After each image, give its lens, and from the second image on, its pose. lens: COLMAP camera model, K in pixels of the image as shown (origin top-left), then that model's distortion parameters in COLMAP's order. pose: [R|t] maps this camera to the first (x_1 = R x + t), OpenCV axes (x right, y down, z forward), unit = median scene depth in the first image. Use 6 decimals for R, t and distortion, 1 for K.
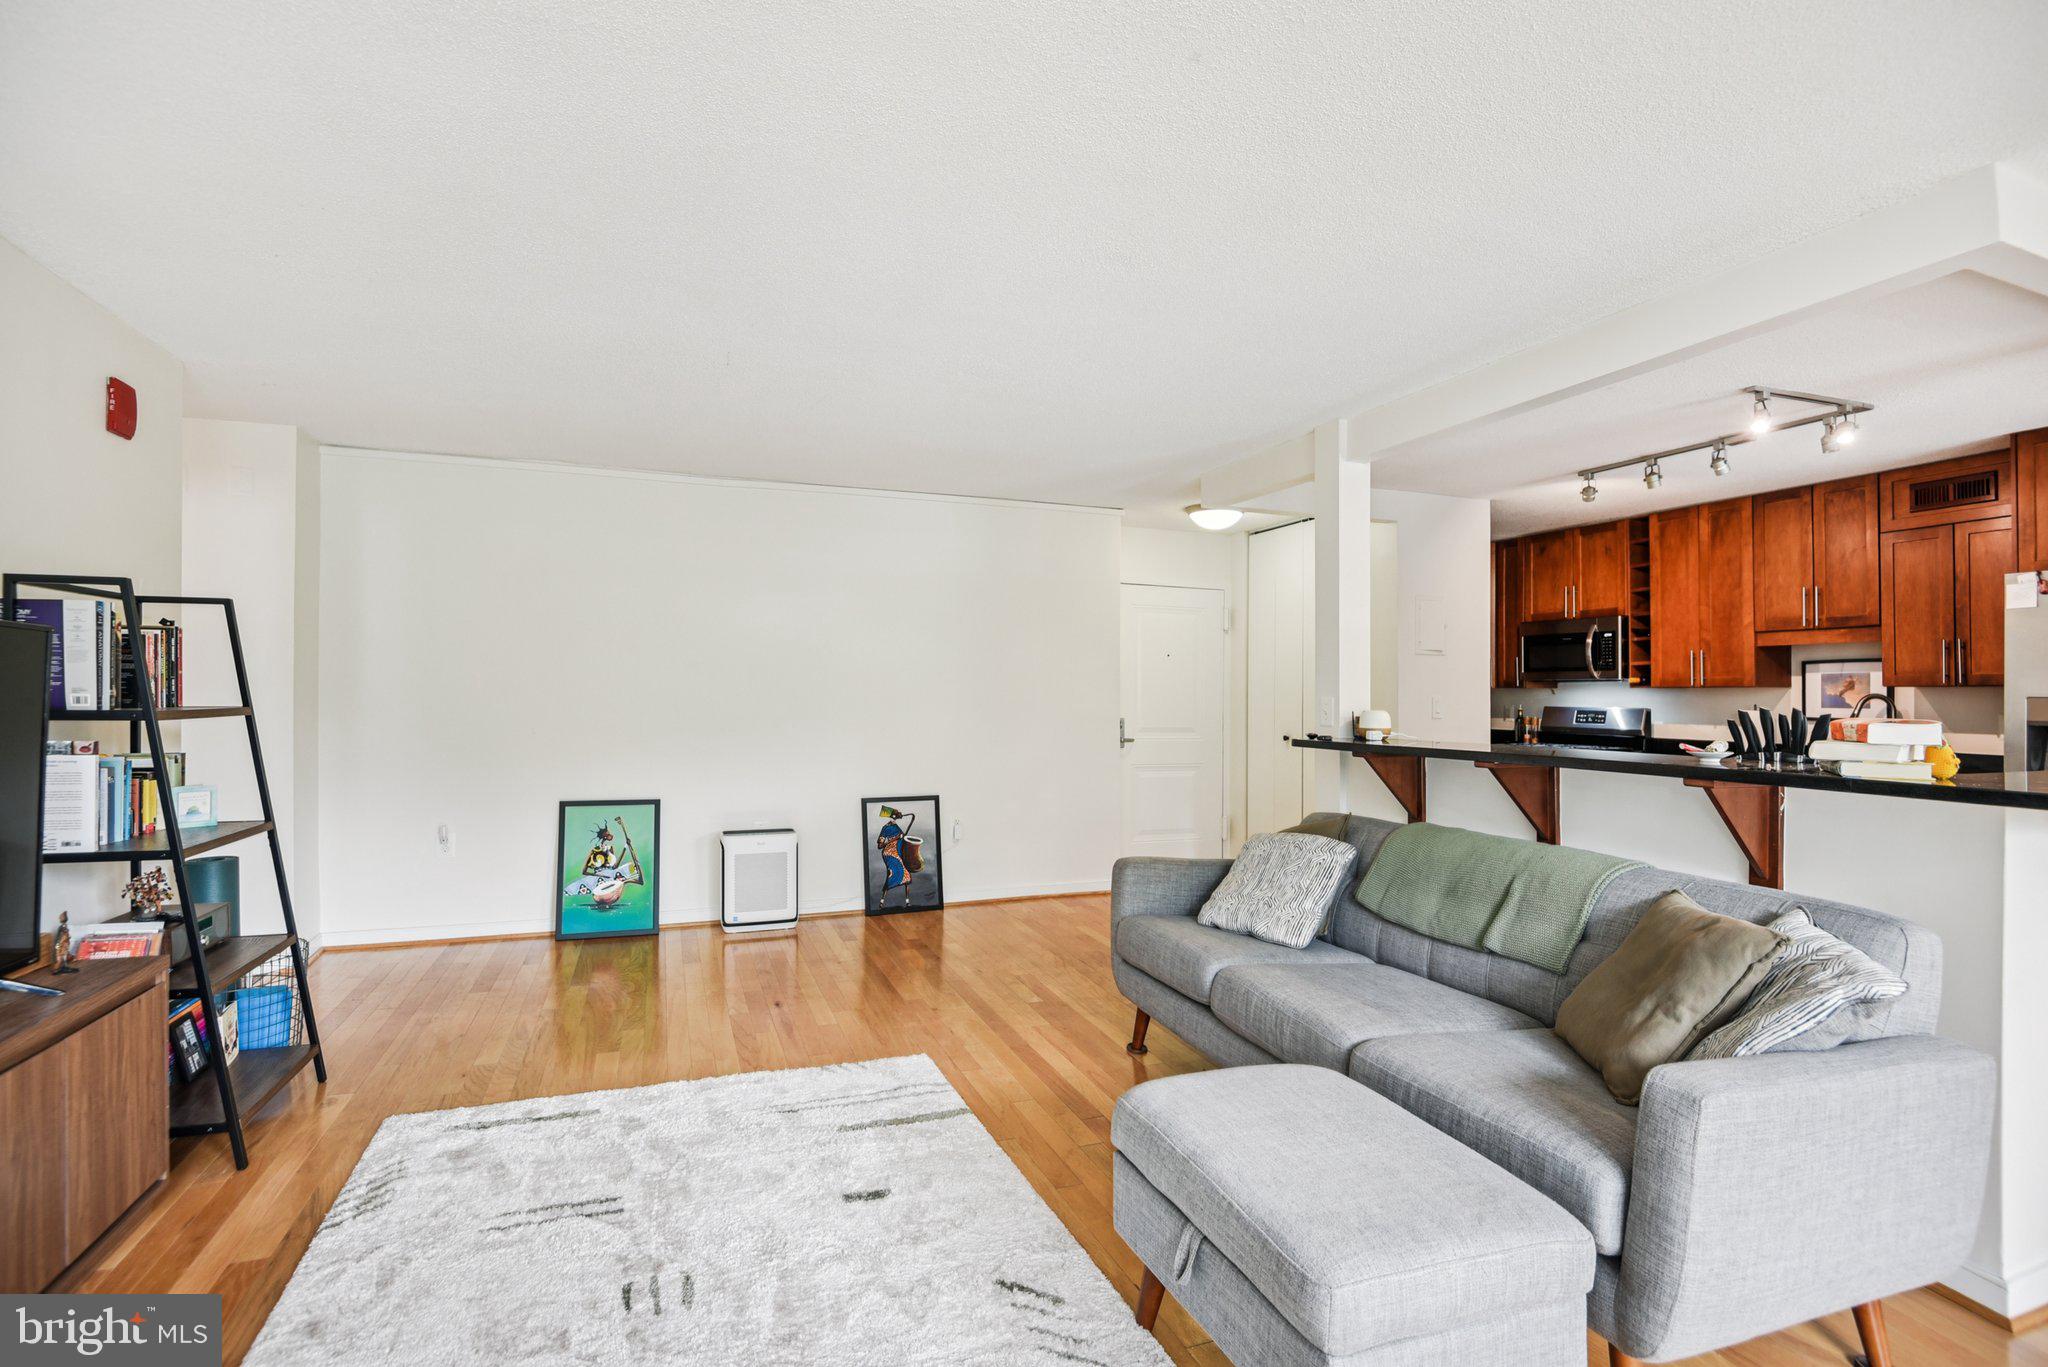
lens RADIAL K [[952.2, 0, 999.0], [0, 952.2, 690.6], [0, 0, 1]] dist [-0.015128, -0.005478]
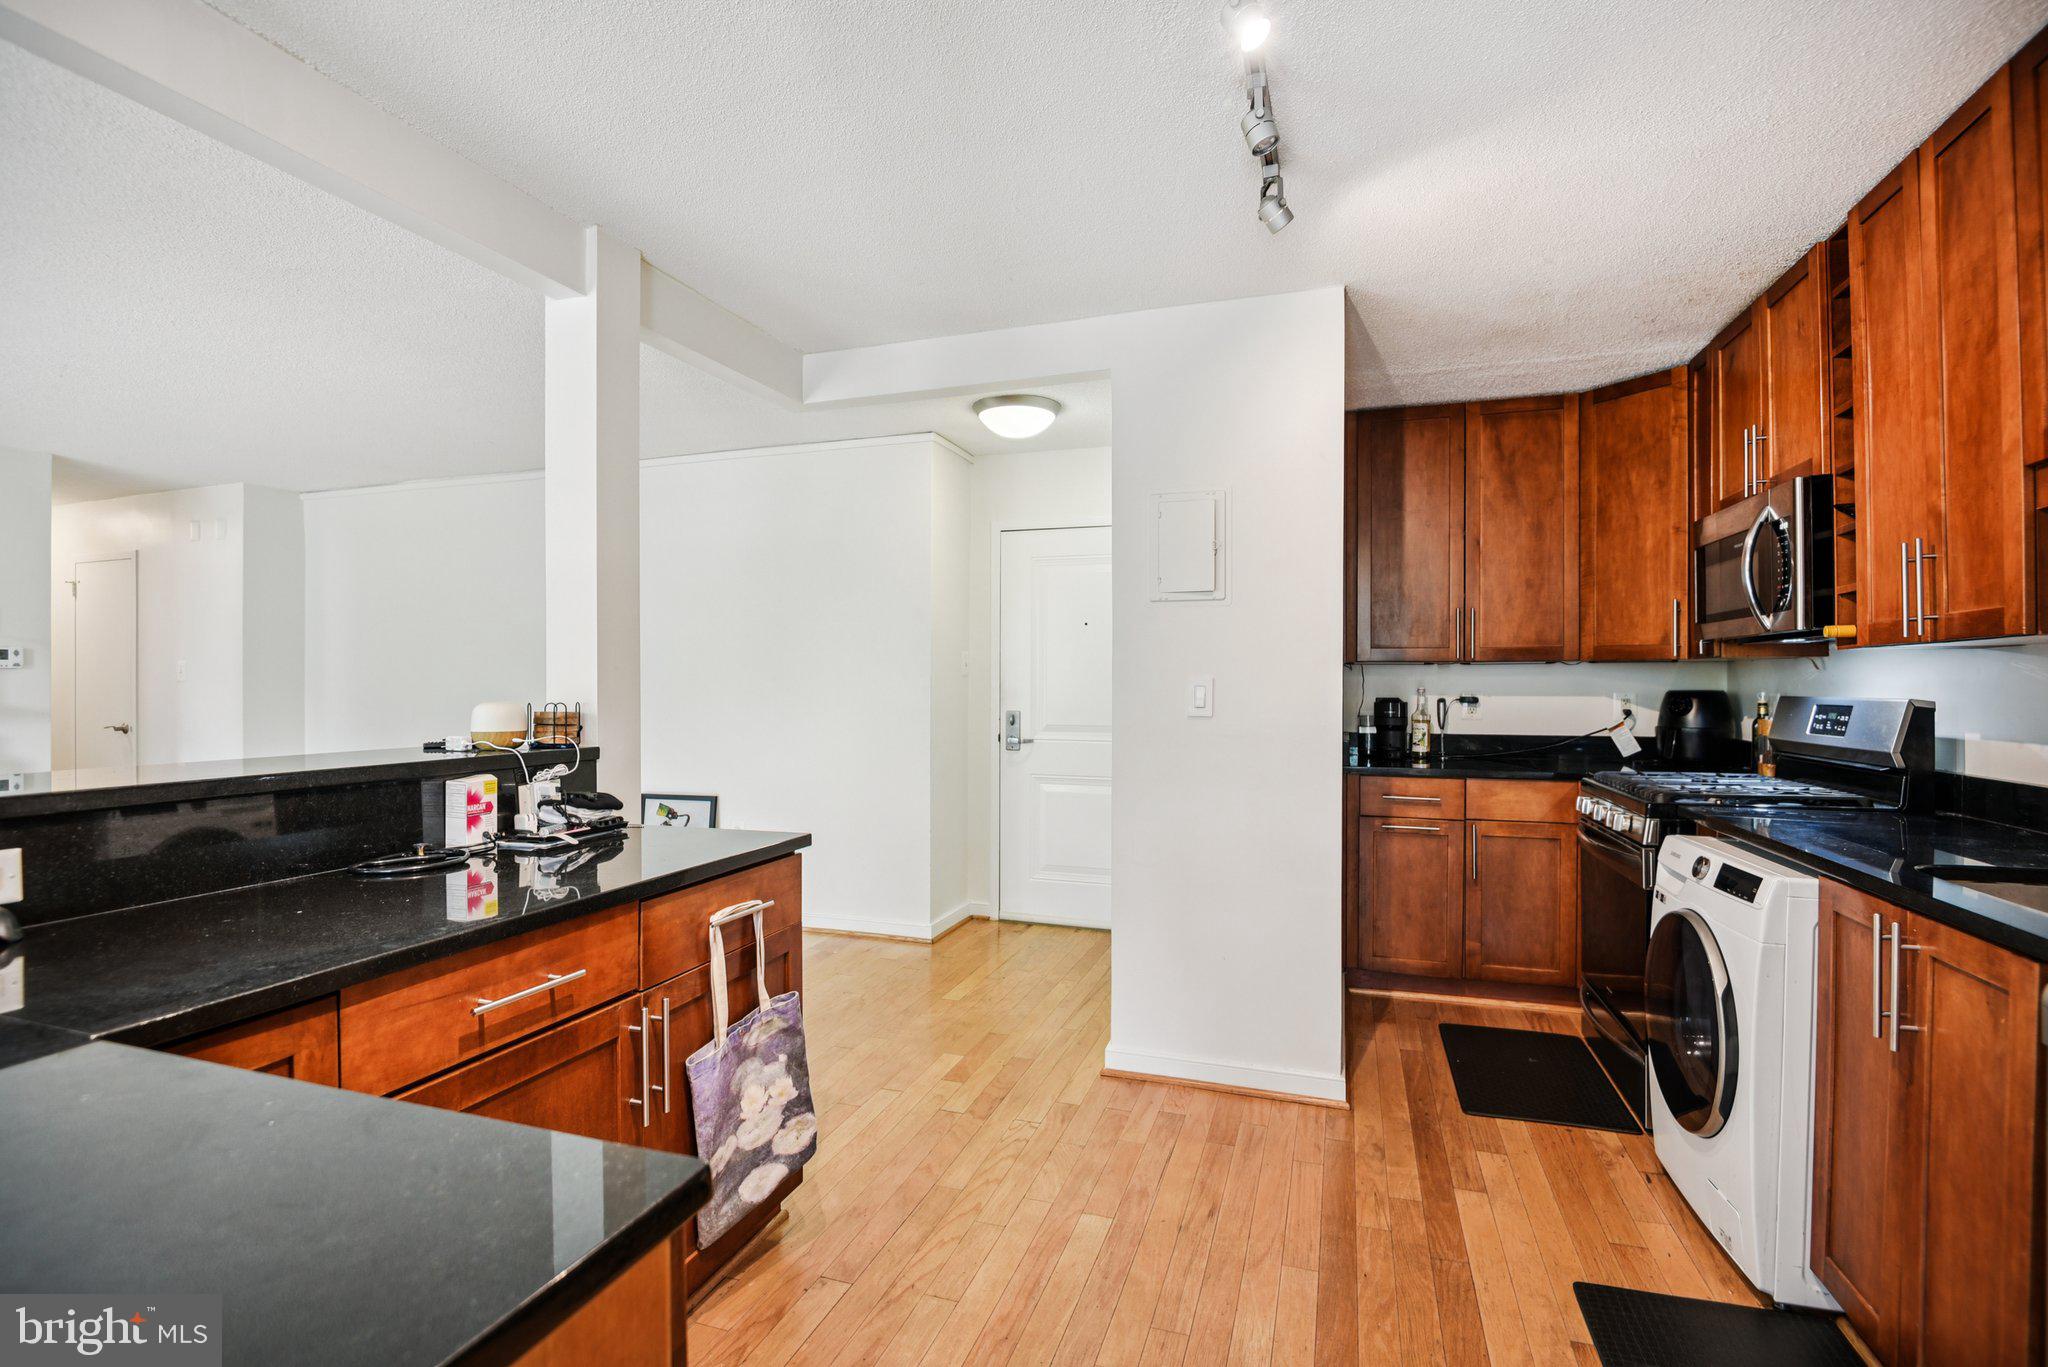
lens RADIAL K [[952.2, 0, 1043.1], [0, 952.2, 680.3], [0, 0, 1]] dist [-0.015128, -0.005478]
pose [[0.788267, -0.006370, -0.615300, 0.784091], [0.006694, 0.999976, -0.001778, 0.009835], [0.615296, -0.002717, 0.788291, 0.573362]]
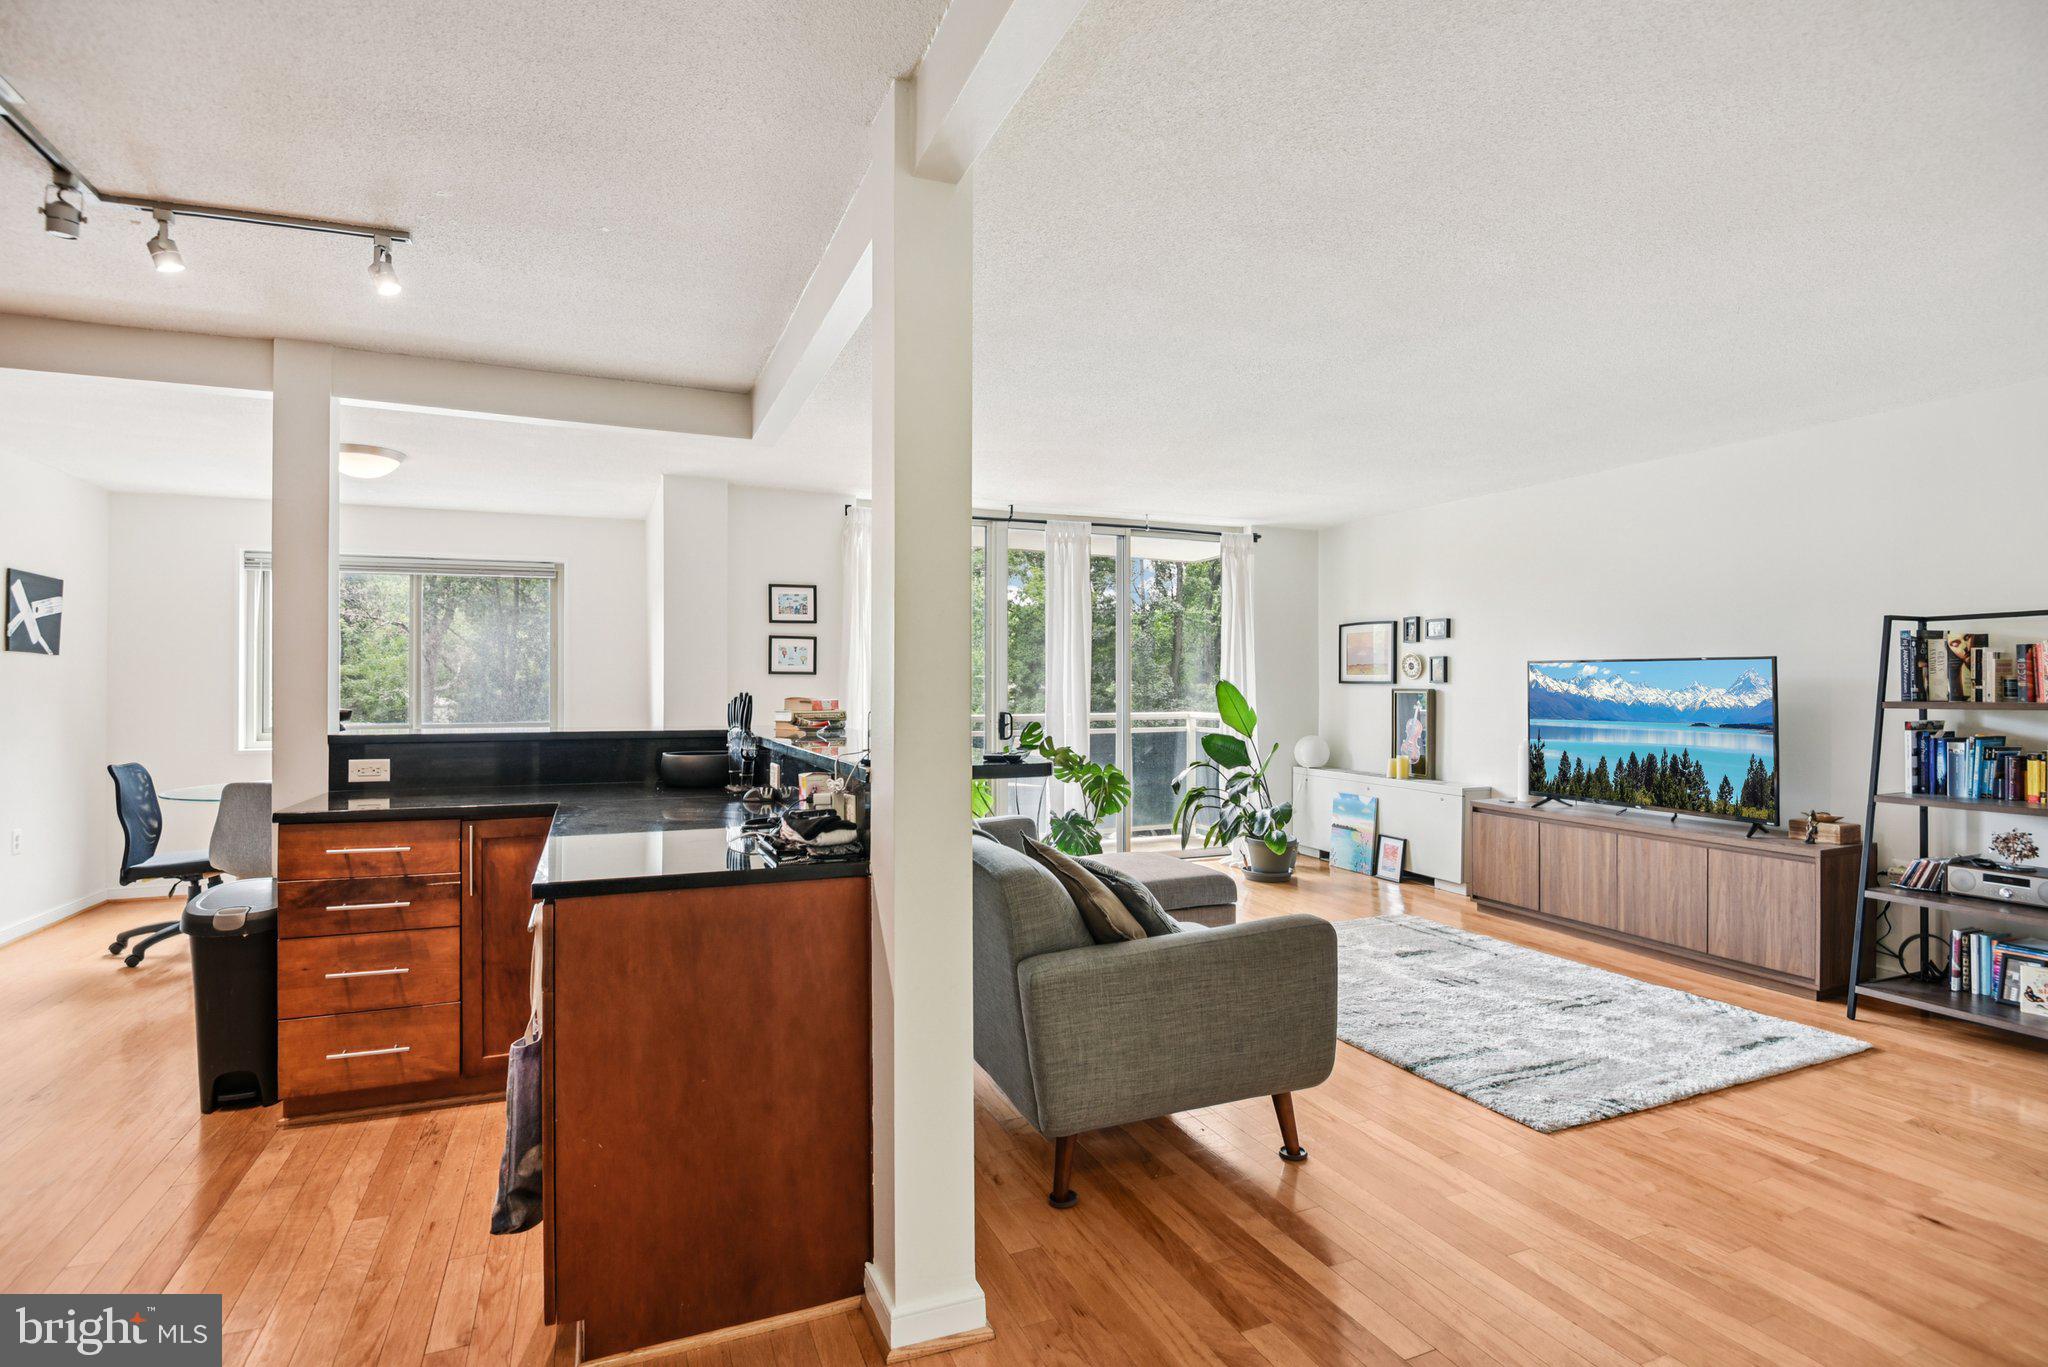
lens RADIAL K [[952.2, 0, 1009.8], [0, 952.2, 688.9], [0, 0, 1]] dist [-0.015128, -0.005478]
pose [[-0.998831, -0.007417, -0.047769, 0.278636], [-0.007306, 0.999970, -0.002502, 0.007891], [0.047787, -0.002150, -0.998855, 1.190786]]
